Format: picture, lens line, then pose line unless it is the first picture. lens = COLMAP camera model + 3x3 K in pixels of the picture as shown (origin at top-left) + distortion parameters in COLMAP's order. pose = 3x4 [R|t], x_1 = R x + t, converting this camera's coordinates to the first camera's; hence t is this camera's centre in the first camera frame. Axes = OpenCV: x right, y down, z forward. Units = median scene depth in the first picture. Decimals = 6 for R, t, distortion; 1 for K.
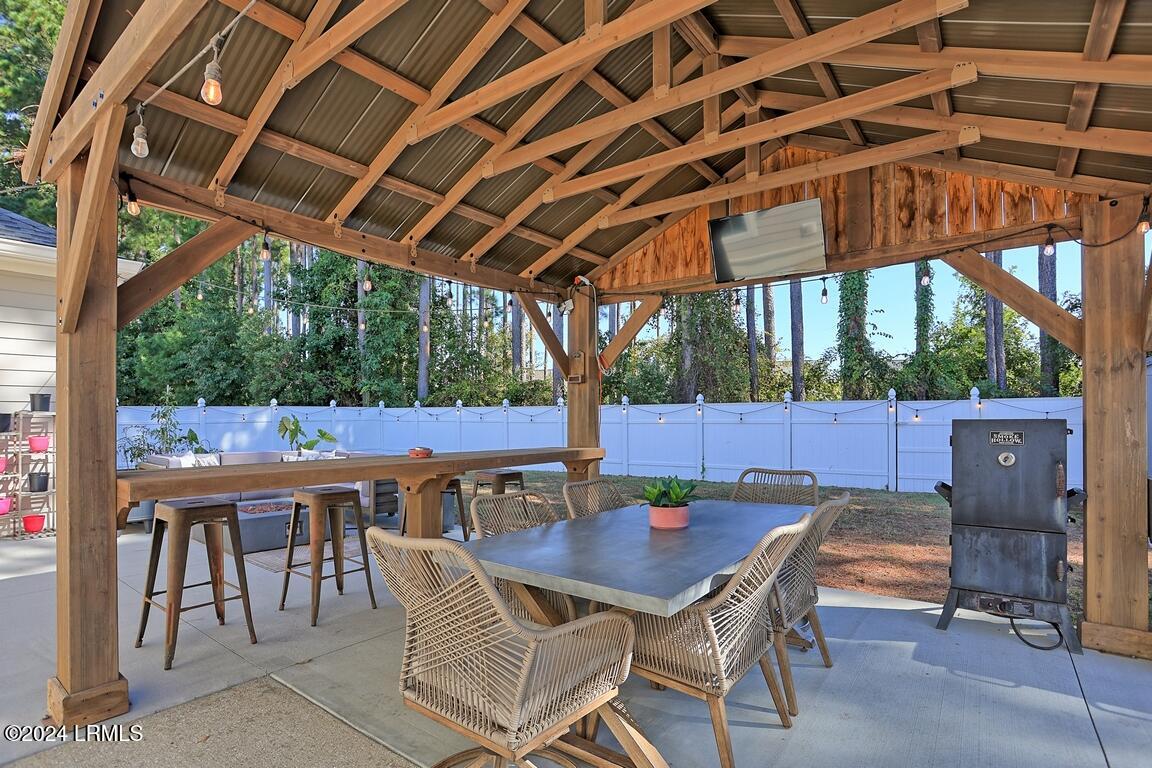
lens RADIAL K [[551.9, 0, 603.3], [0, 551.9, 409.8], [0, 0, 1]] dist [-0.067036, 0.025879]
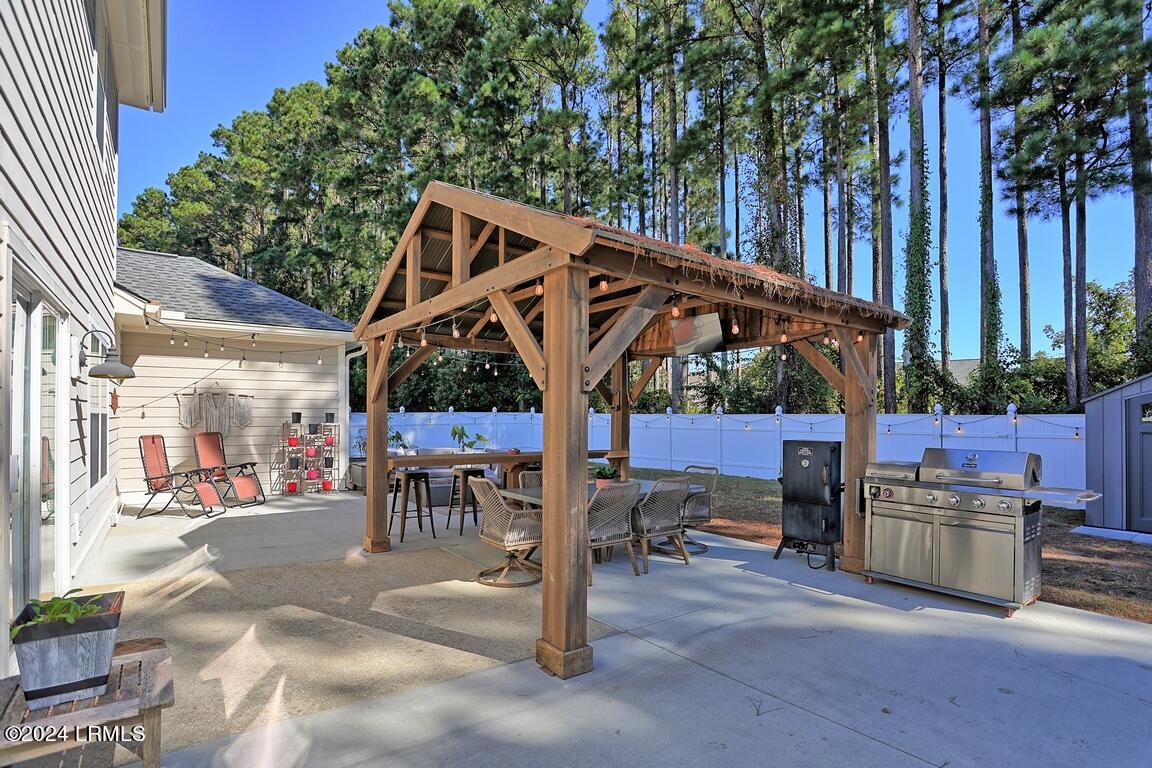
lens RADIAL K [[551.9, 0, 603.3], [0, 551.9, 409.8], [0, 0, 1]] dist [-0.067036, 0.025879]
pose [[0.960491, 0.004216, -0.278279, 0.425839], [-0.004536, 0.999990, -0.000504, -0.057273], [0.278274, 0.001747, 0.960500, -0.647844]]
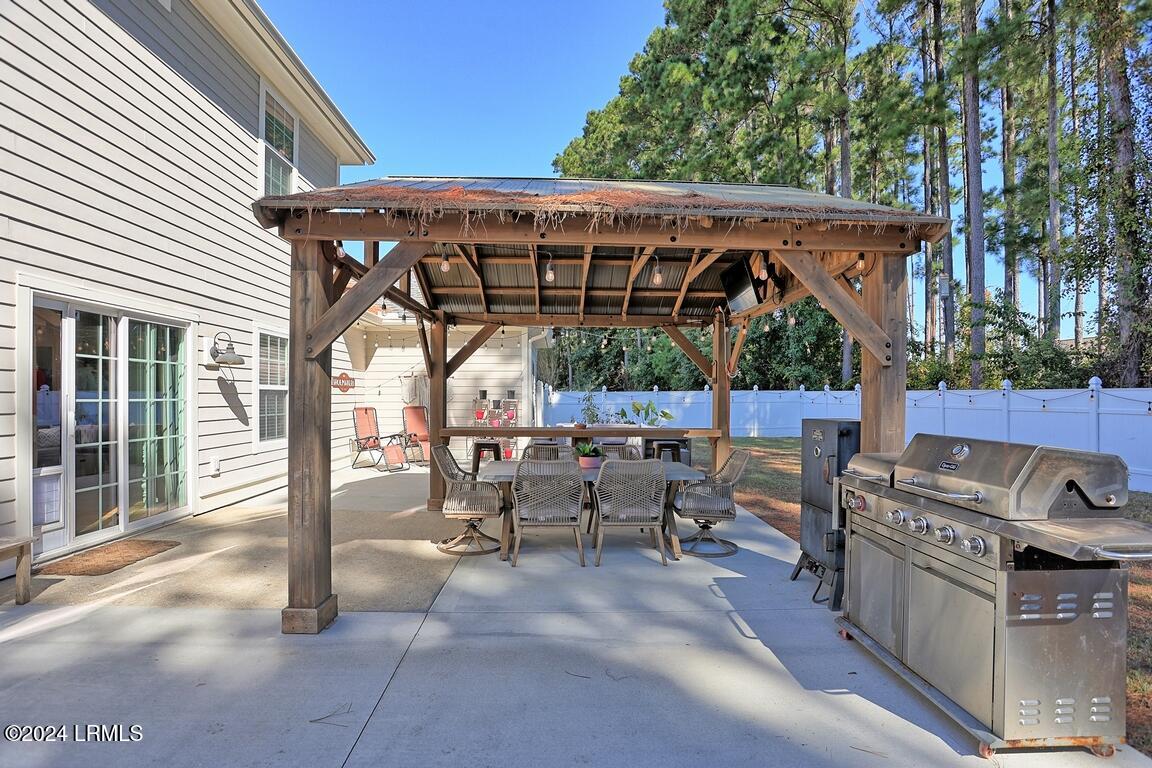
lens RADIAL K [[556.0, 0, 589.8], [0, 556.0, 388.9], [0, 0, 1]] dist [-0.063192, 0.025960]
pose [[0.634329, -0.005577, -0.773043, 0.982918], [0.004724, 0.999983, -0.003338, -0.036638], [0.773049, -0.001535, 0.634345, -0.162650]]
